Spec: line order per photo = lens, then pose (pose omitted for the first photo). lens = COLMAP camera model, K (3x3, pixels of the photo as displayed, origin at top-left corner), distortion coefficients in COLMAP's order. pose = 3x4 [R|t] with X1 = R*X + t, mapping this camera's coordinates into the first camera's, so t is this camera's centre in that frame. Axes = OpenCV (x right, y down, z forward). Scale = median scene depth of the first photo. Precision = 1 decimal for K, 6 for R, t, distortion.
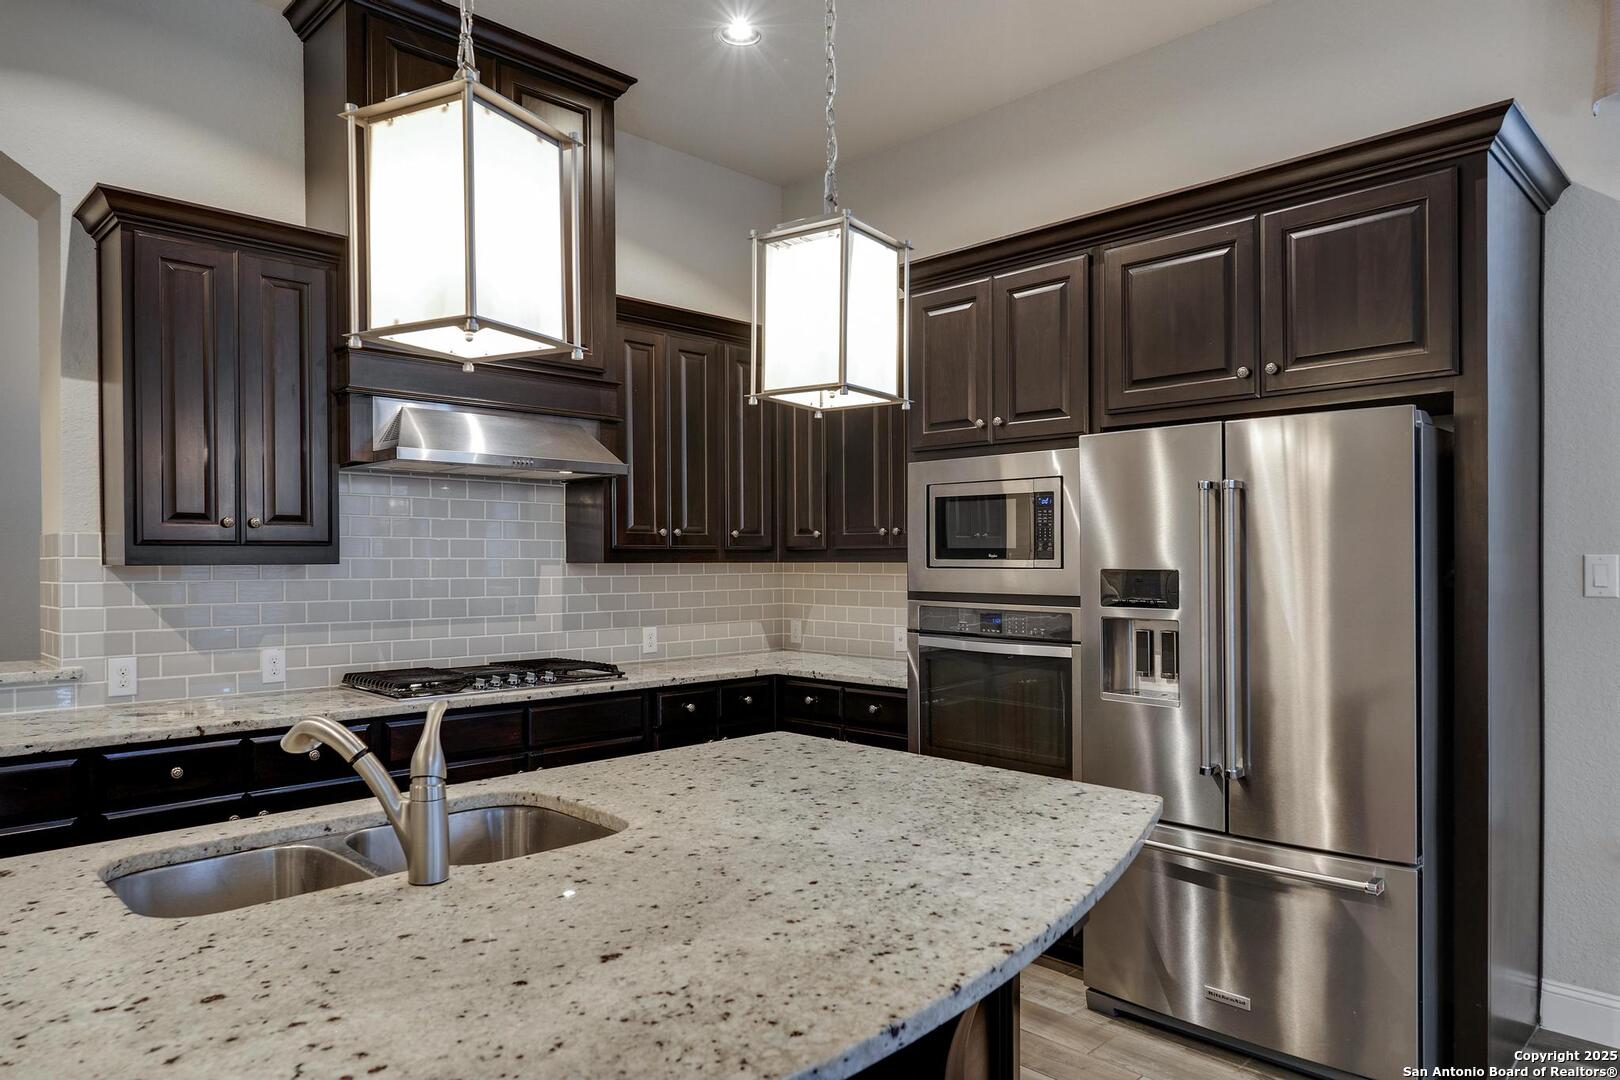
lens RADIAL K [[1007.8, 0, 827.2], [0, 1007.8, 544.7], [0, 0, 1]] dist [0.000484, 0.002264]
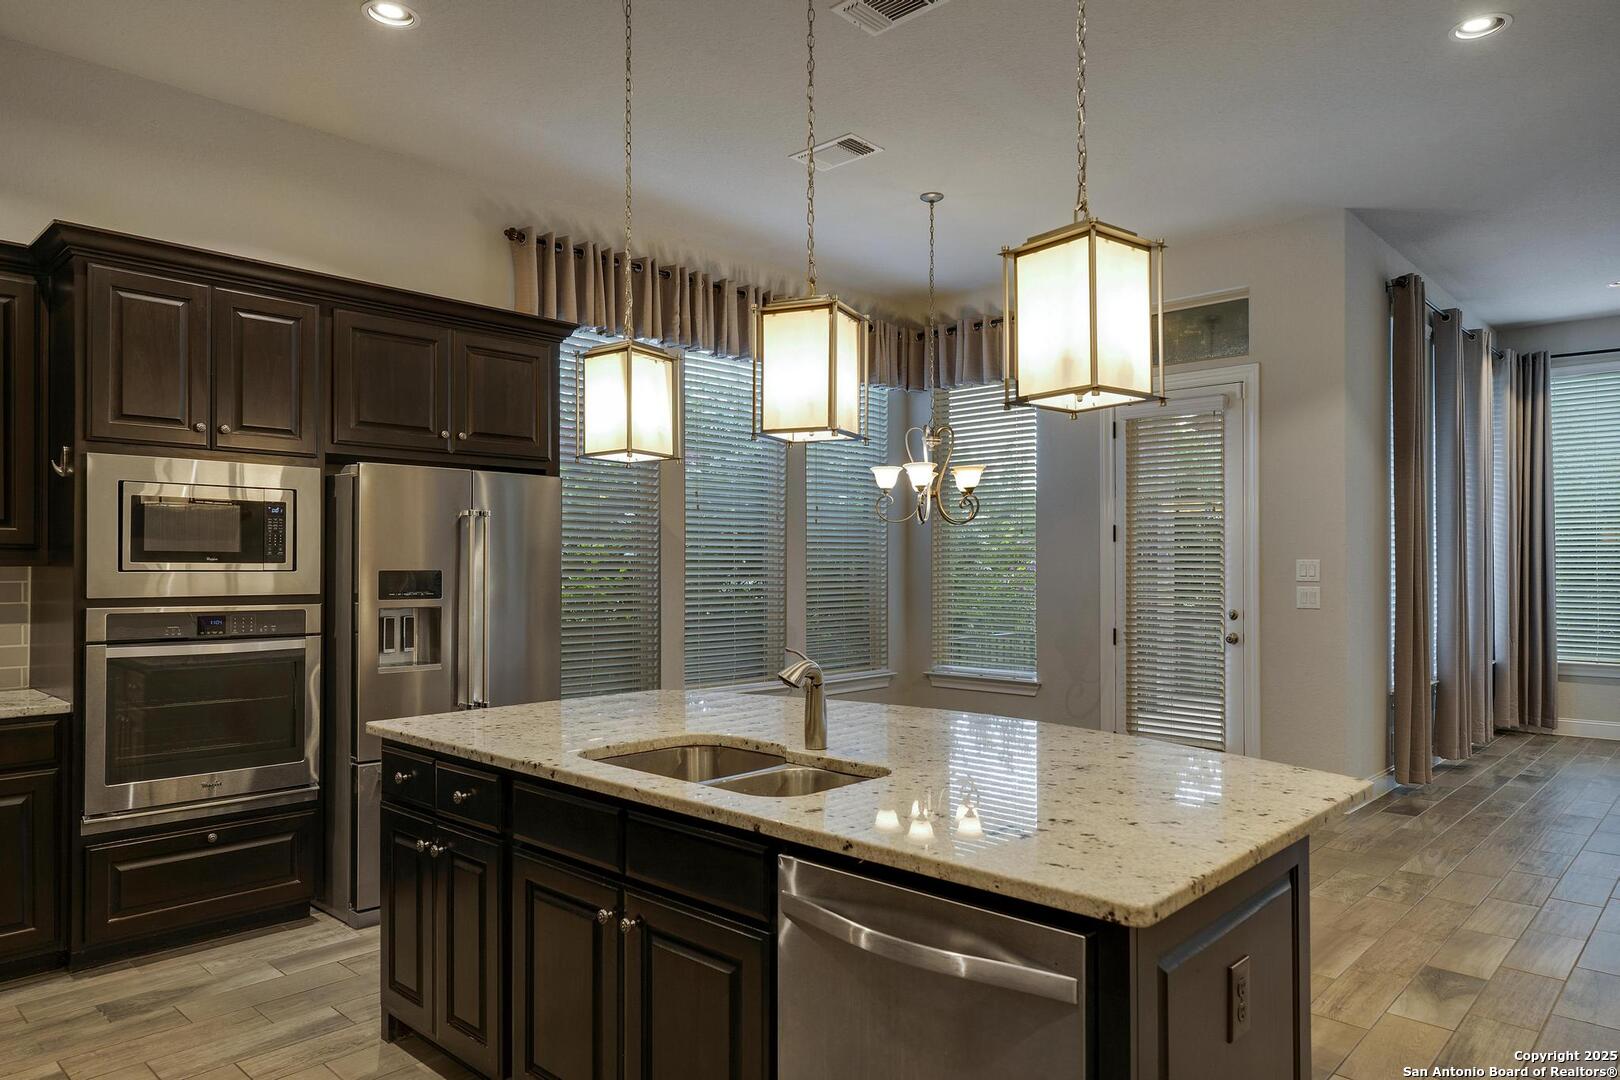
lens RADIAL K [[1015.8, 0, 754.8], [0, 1015.8, 558.3], [0, 0, 1]] dist [0.005353, 0.001657]
pose [[0.018039, 0.008577, 0.999801, -0.909575], [-0.015305, 0.999848, -0.008302, 0.011025], [-0.999720, -0.015153, 0.018167, 0.462157]]
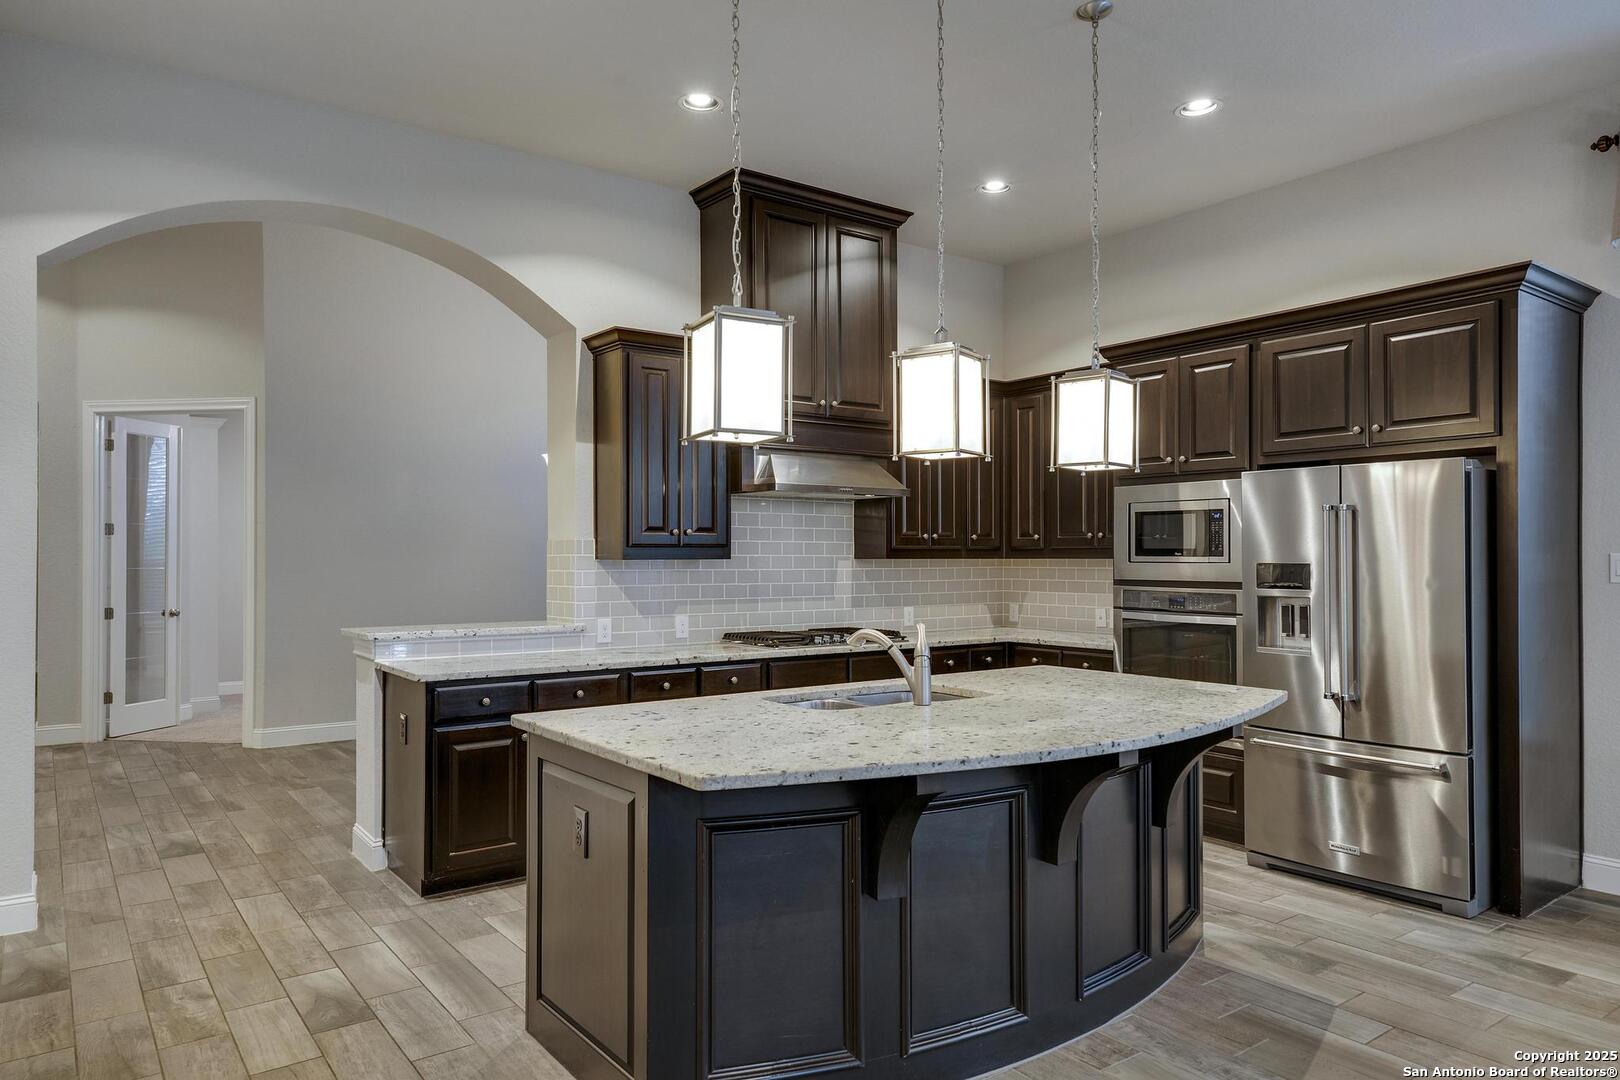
lens RADIAL K [[1038.4, 0, 838.2], [0, 1038.4, 547.8], [0, 0, 1]] dist [0.006232, 0.001852]
pose [[0.991141, -0.000201, -0.132811, -0.121836], [0.001006, 0.999982, 0.005997, -0.007220], [0.132807, -0.006077, 0.991123, -0.537710]]
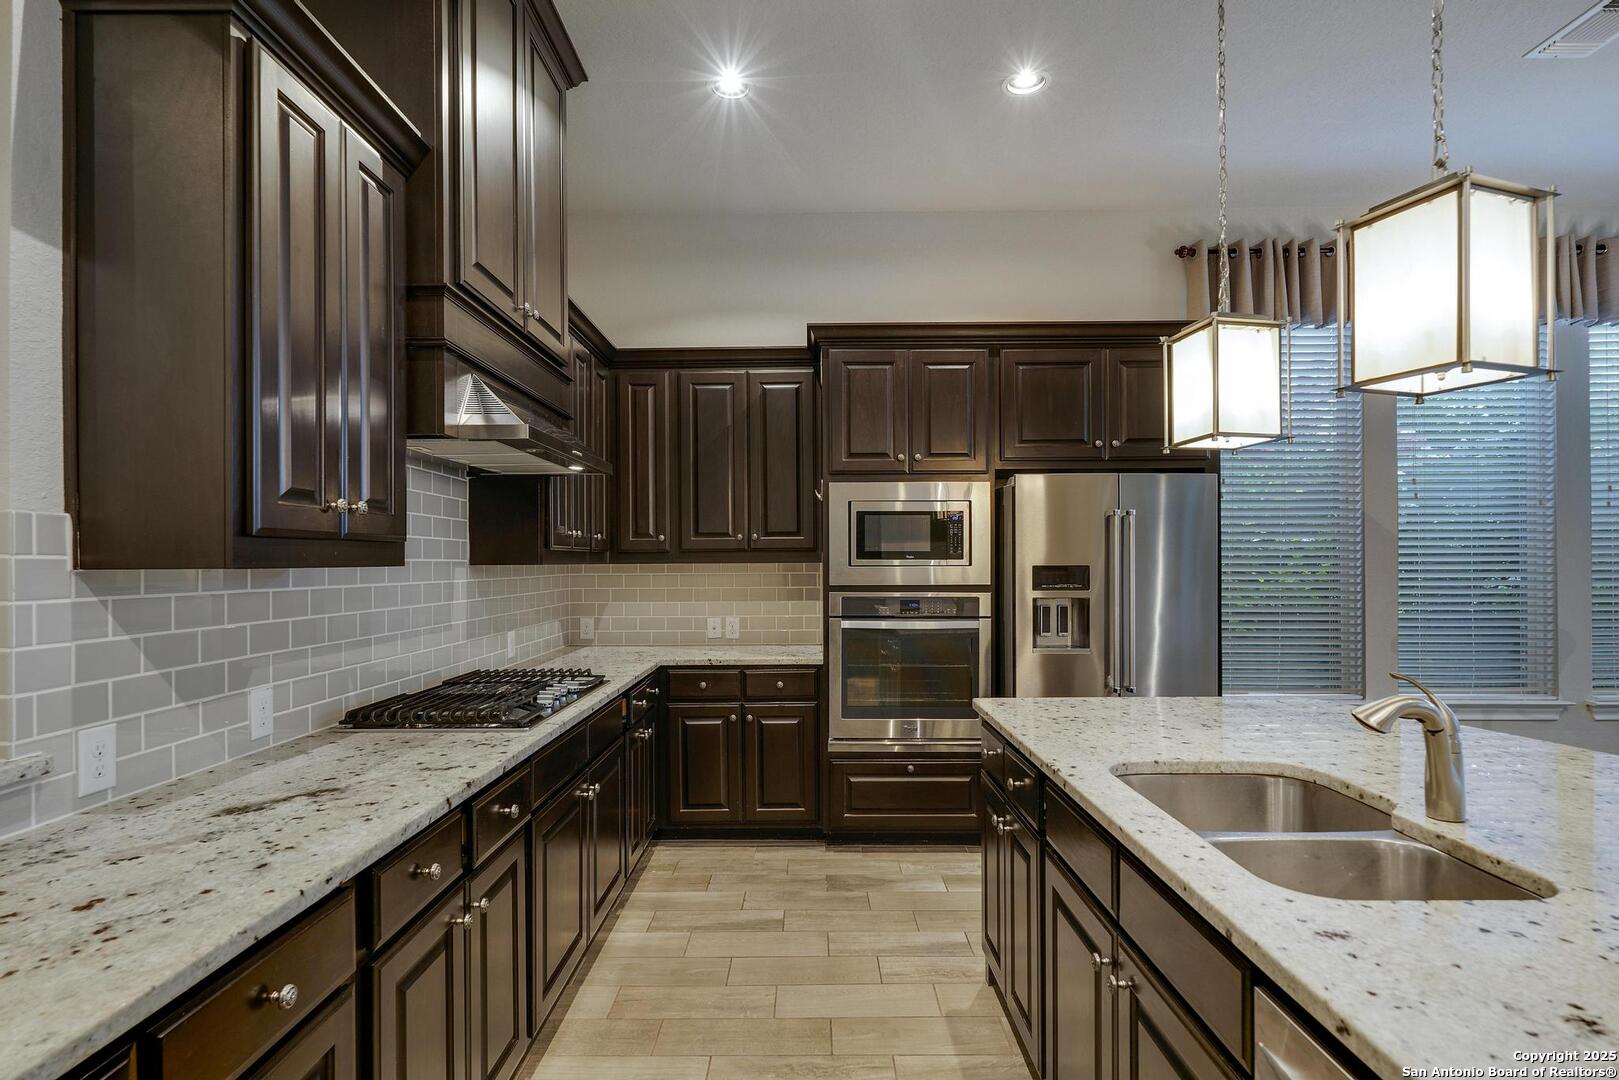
lens RADIAL K [[779.9, 0, 805.3], [0, 779.9, 559.0], [0, 0, 1]] dist [-0.000150, 0.001273]
pose [[0.716357, 0.000152, 0.697734, -0.702326], [-0.006874, 0.999953, 0.006840, 0.008068], [-0.697700, -0.009696, 0.716325, 0.377856]]
